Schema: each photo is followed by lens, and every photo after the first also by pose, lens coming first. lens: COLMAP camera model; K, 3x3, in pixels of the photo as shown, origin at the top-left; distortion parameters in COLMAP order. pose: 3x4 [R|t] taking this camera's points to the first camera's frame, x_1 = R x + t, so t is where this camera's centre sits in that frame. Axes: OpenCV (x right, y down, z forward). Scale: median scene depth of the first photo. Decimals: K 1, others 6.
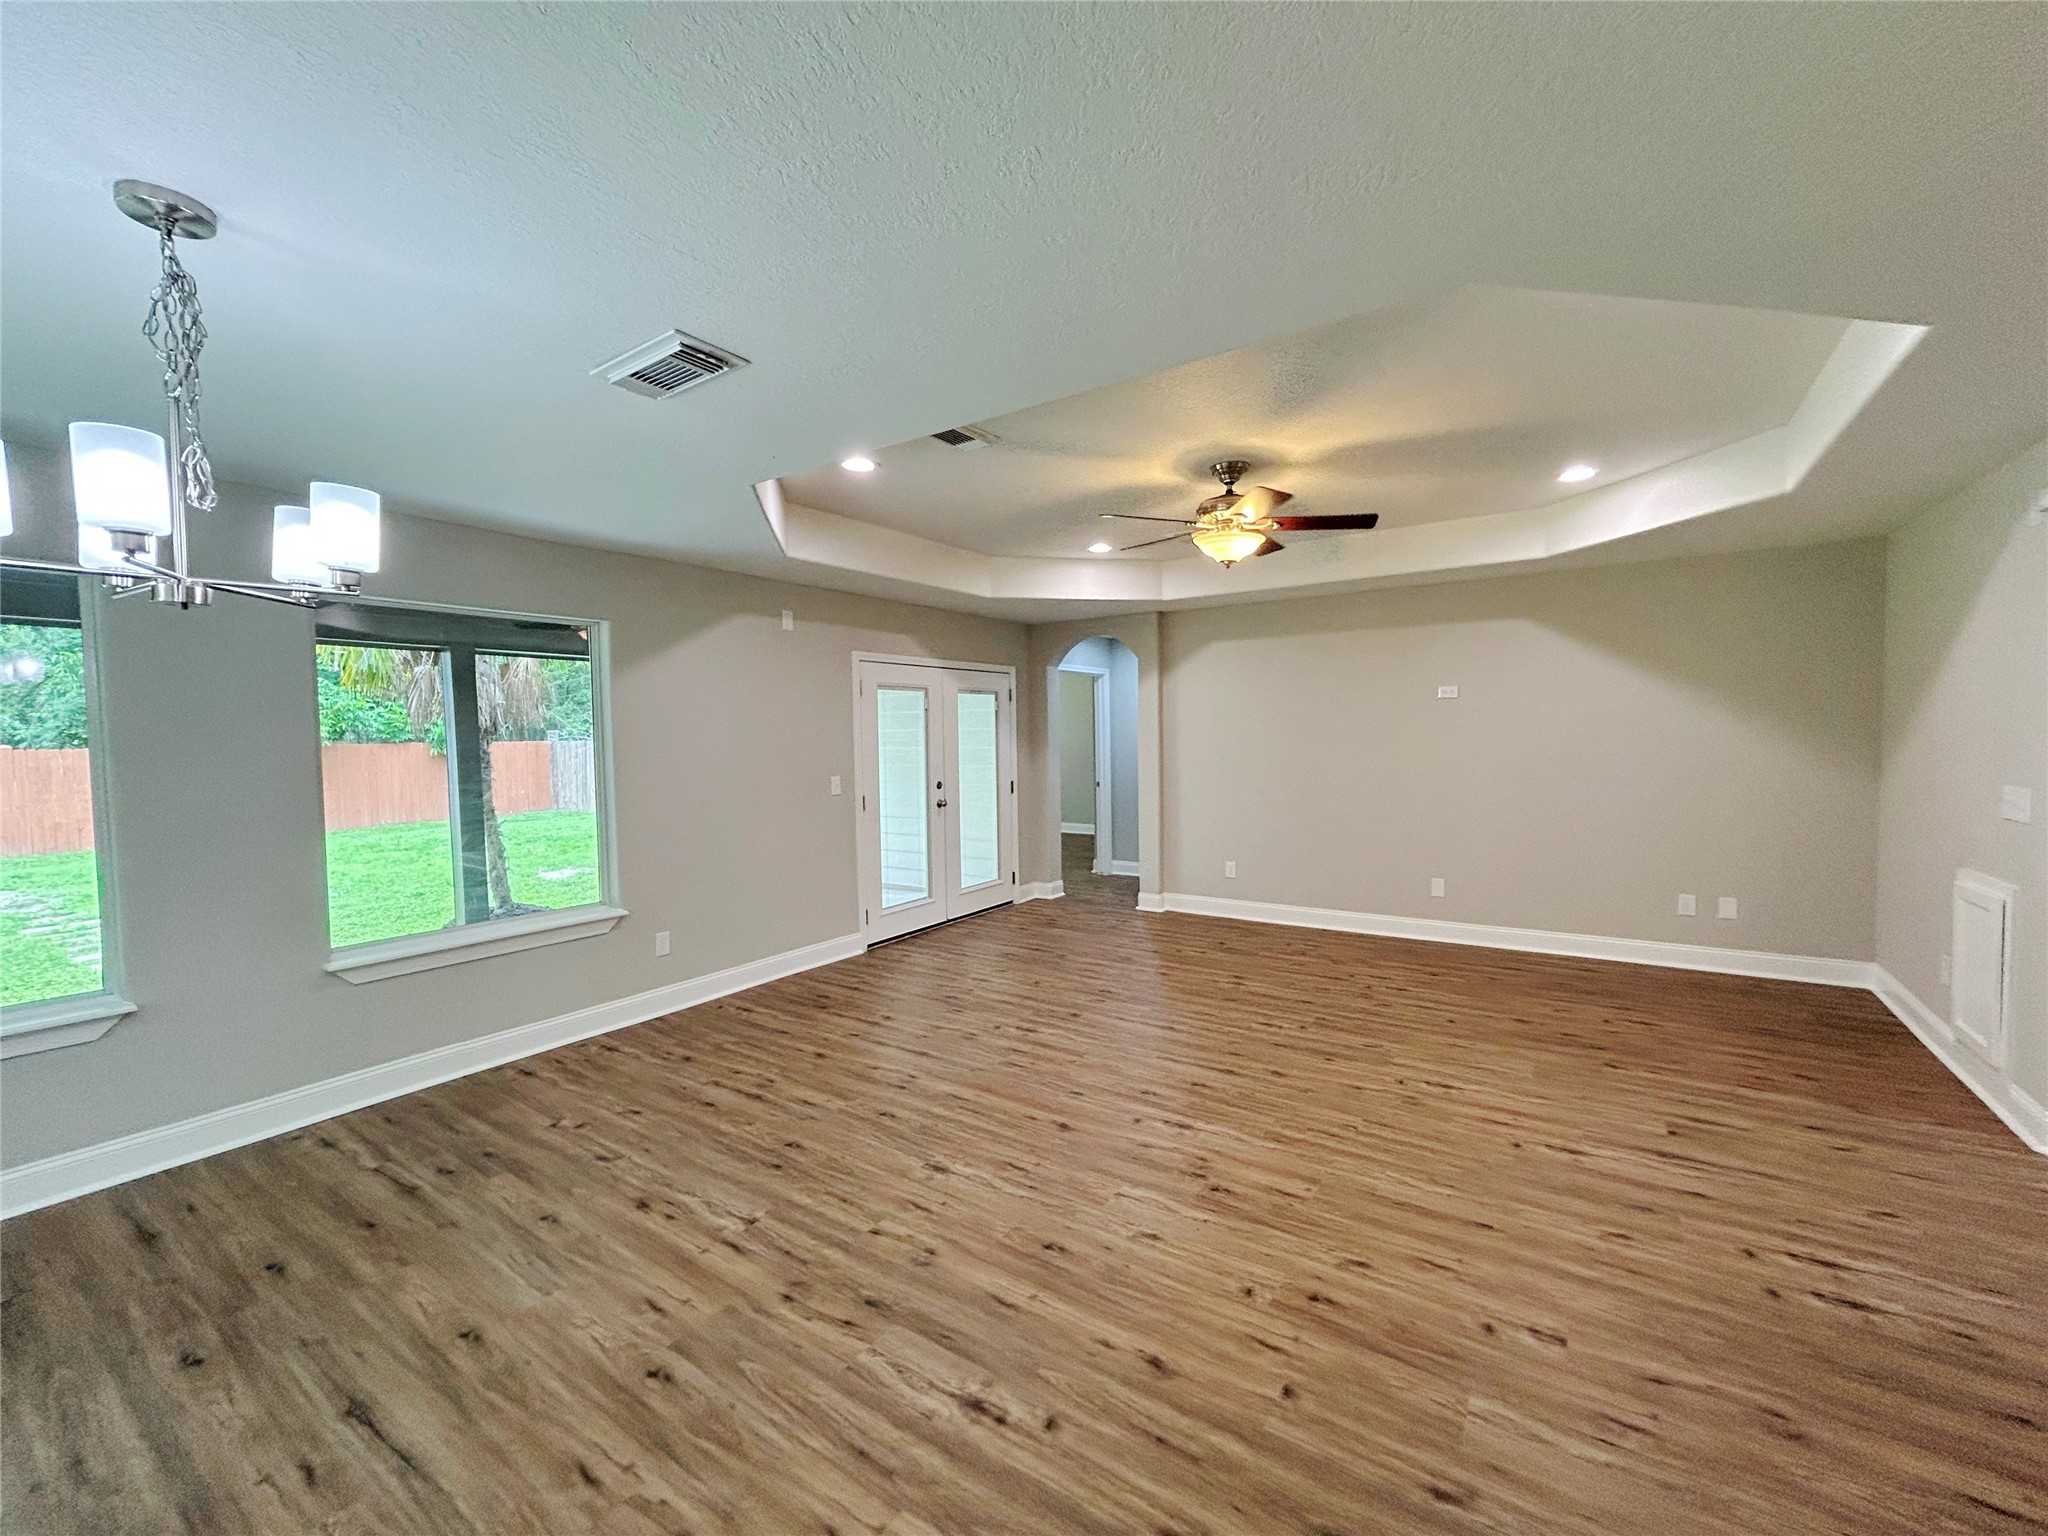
lens RADIAL K [[832.4, 0, 1024.0], [0, 832.4, 768.0], [0, 0, 1]] dist [-0.000587, 0.000414]
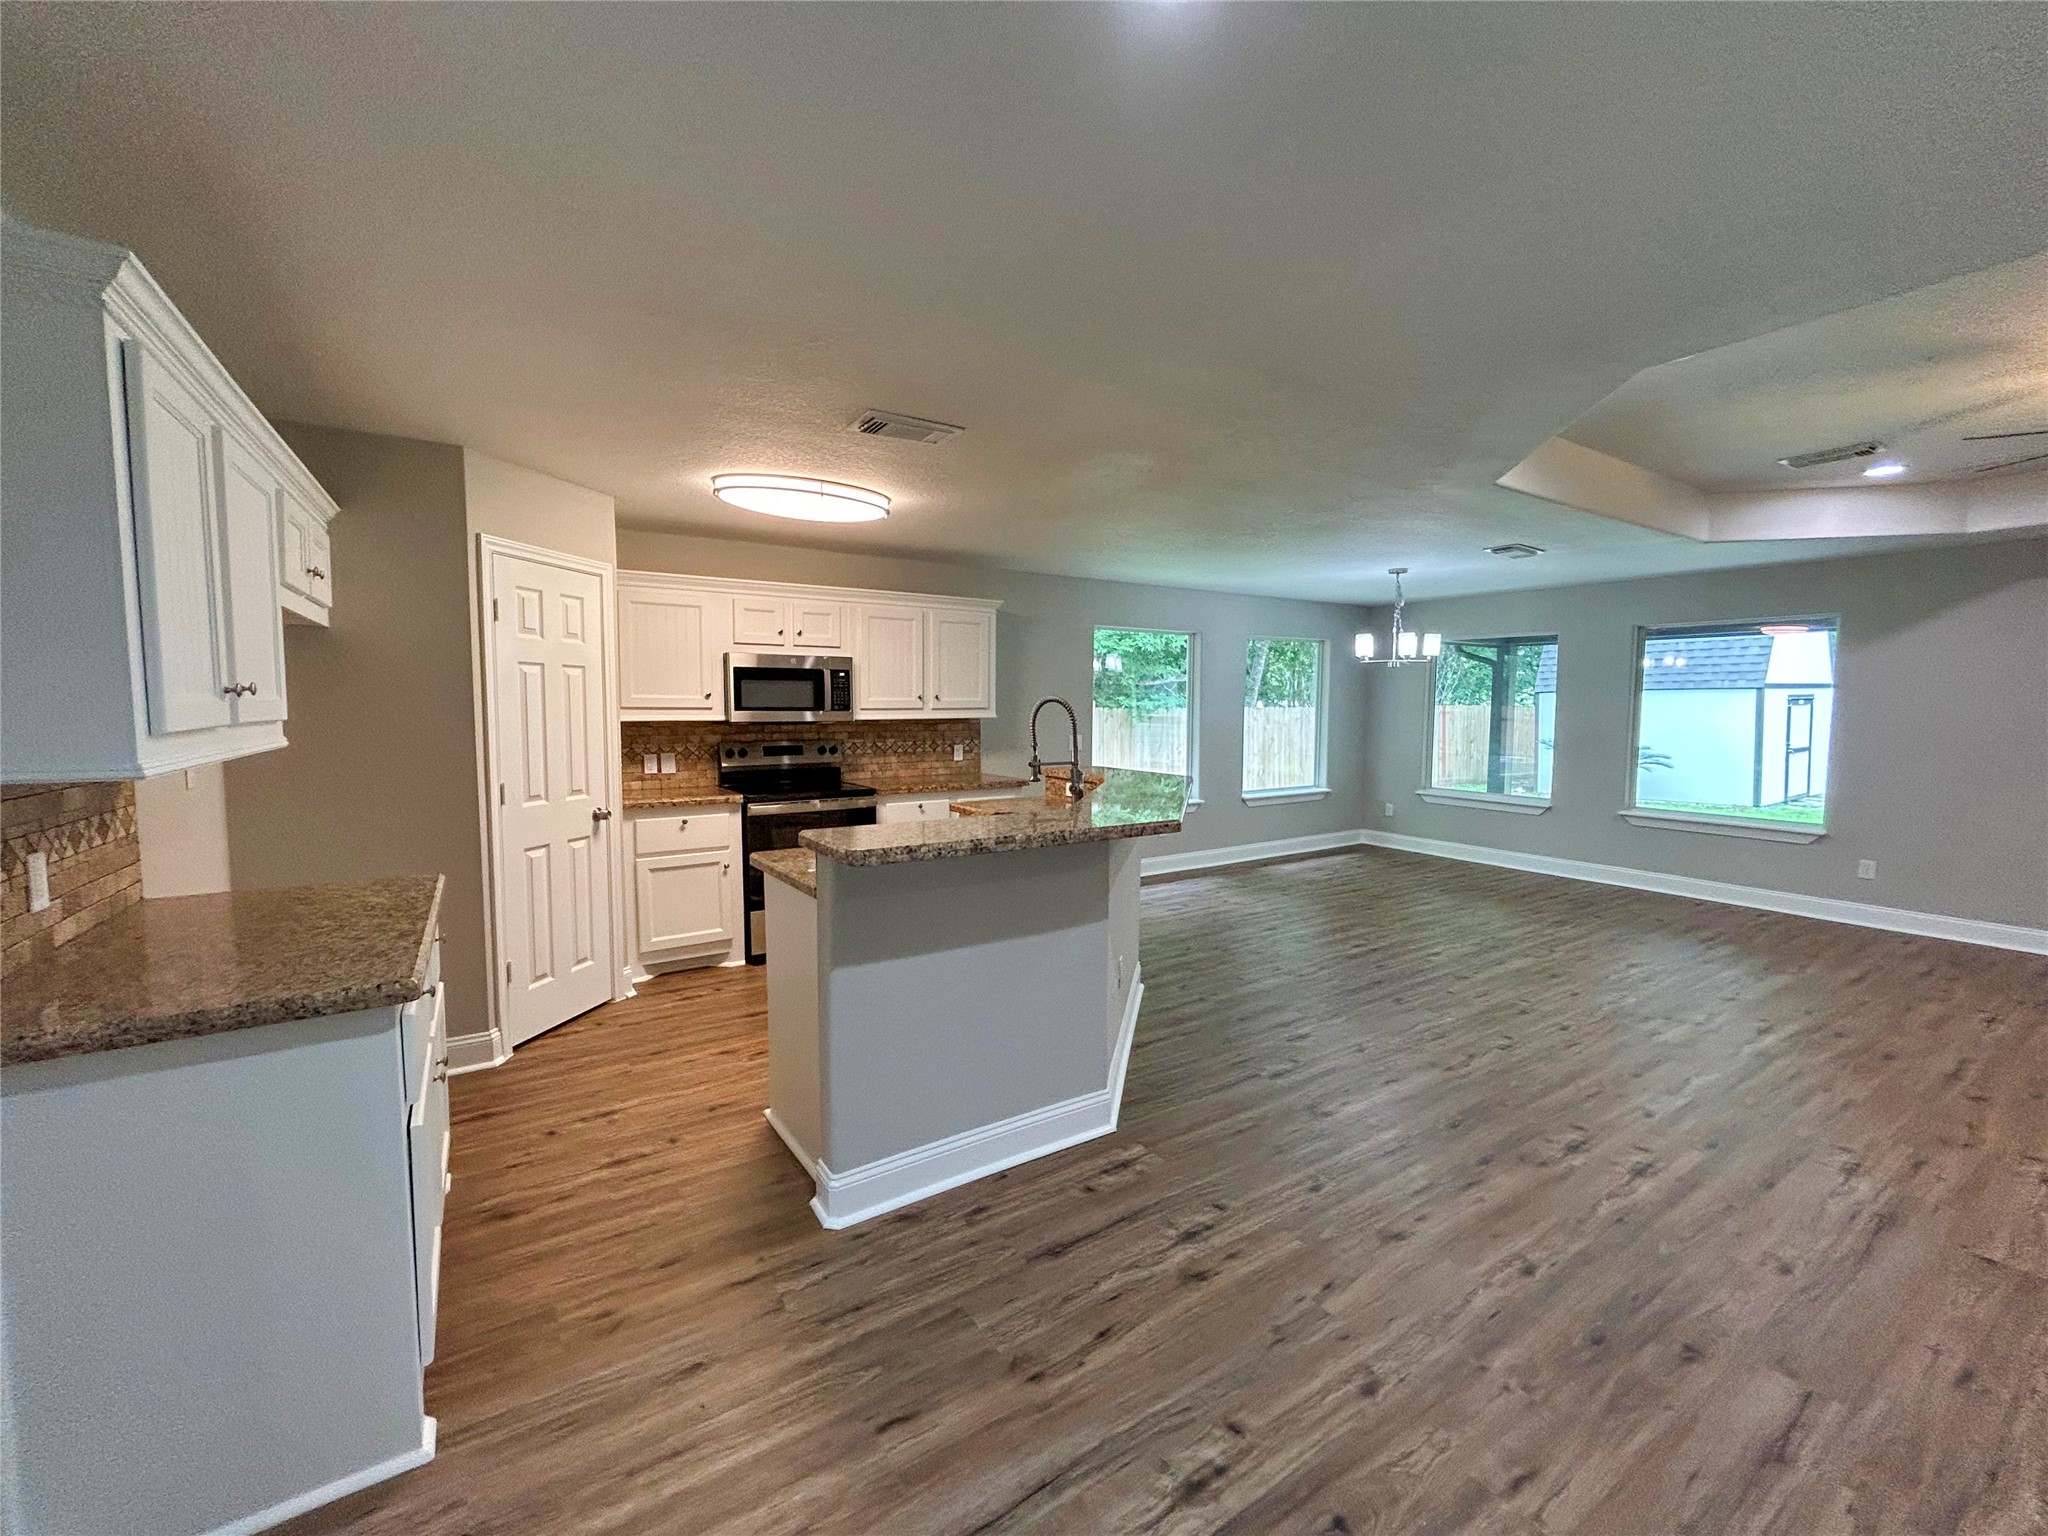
lens RADIAL K [[832.4, 0, 1024.0], [0, 832.4, 768.0], [0, 0, 1]] dist [-0.000587, 0.000414]
pose [[-0.385101, 0.089901, -0.918485, 1.554756], [-0.034563, 0.993141, 0.111699, -0.042402], [0.922227, 0.074761, -0.379353, 0.409309]]
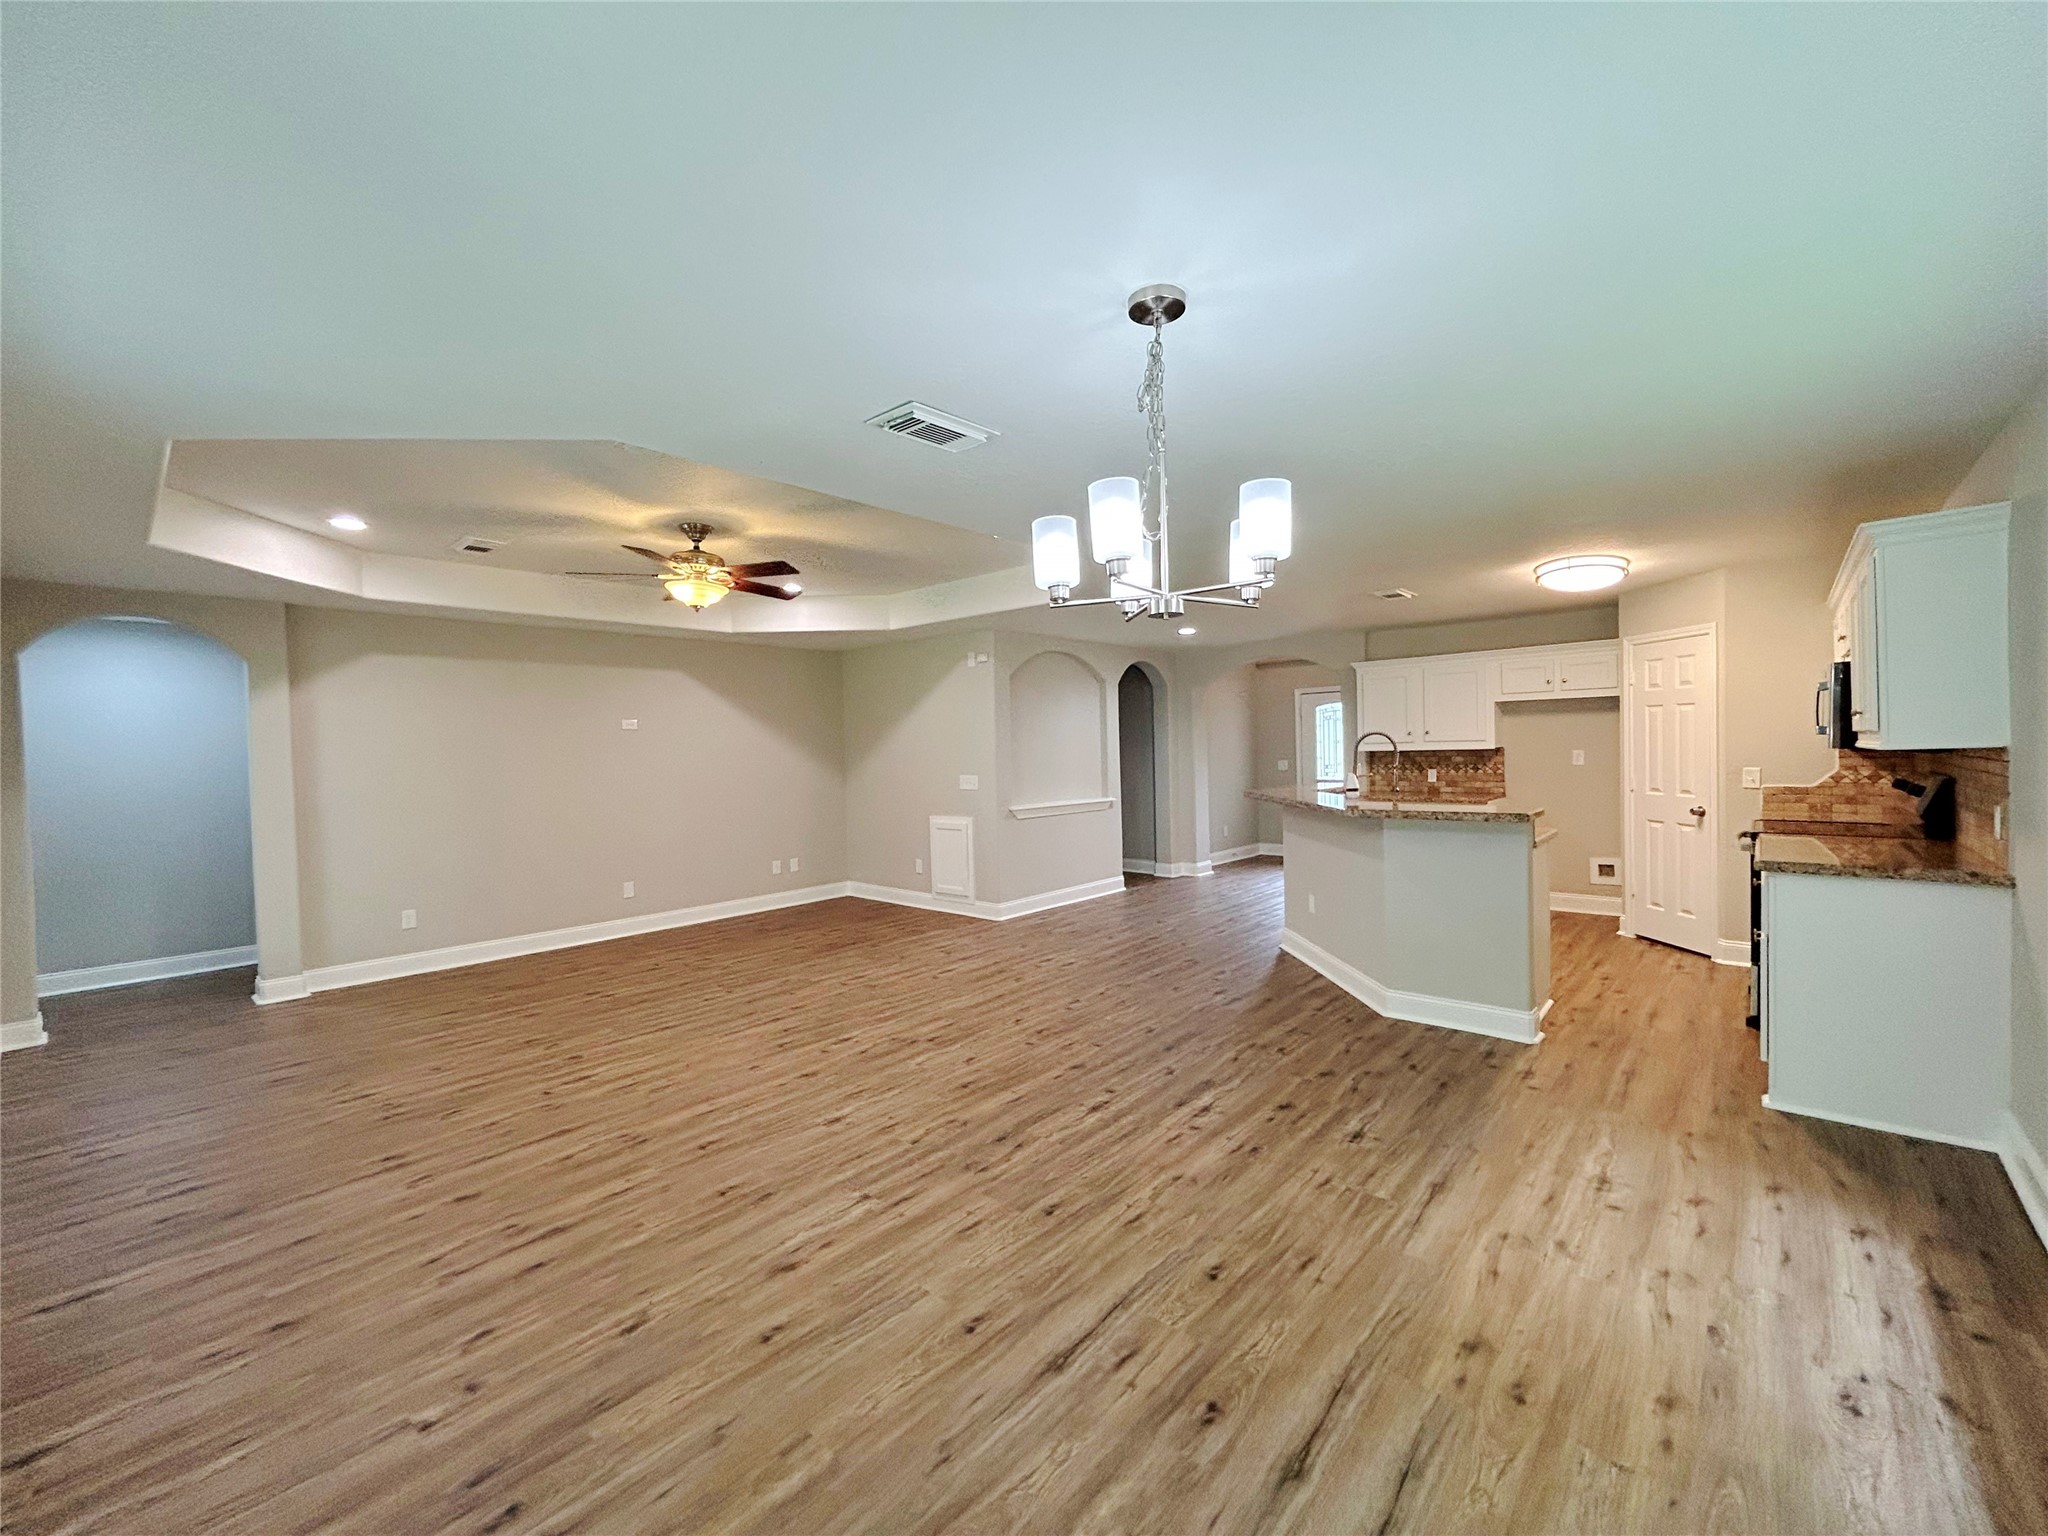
lens RADIAL K [[832.4, 0, 1024.0], [0, 832.4, 768.0], [0, 0, 1]] dist [-0.000587, 0.000414]
pose [[0.131285, -0.008415, 0.991309, -1.017052], [0.063123, 0.998006, 0.000112, 0.010611], [-0.989333, 0.062559, 0.131555, 0.475458]]
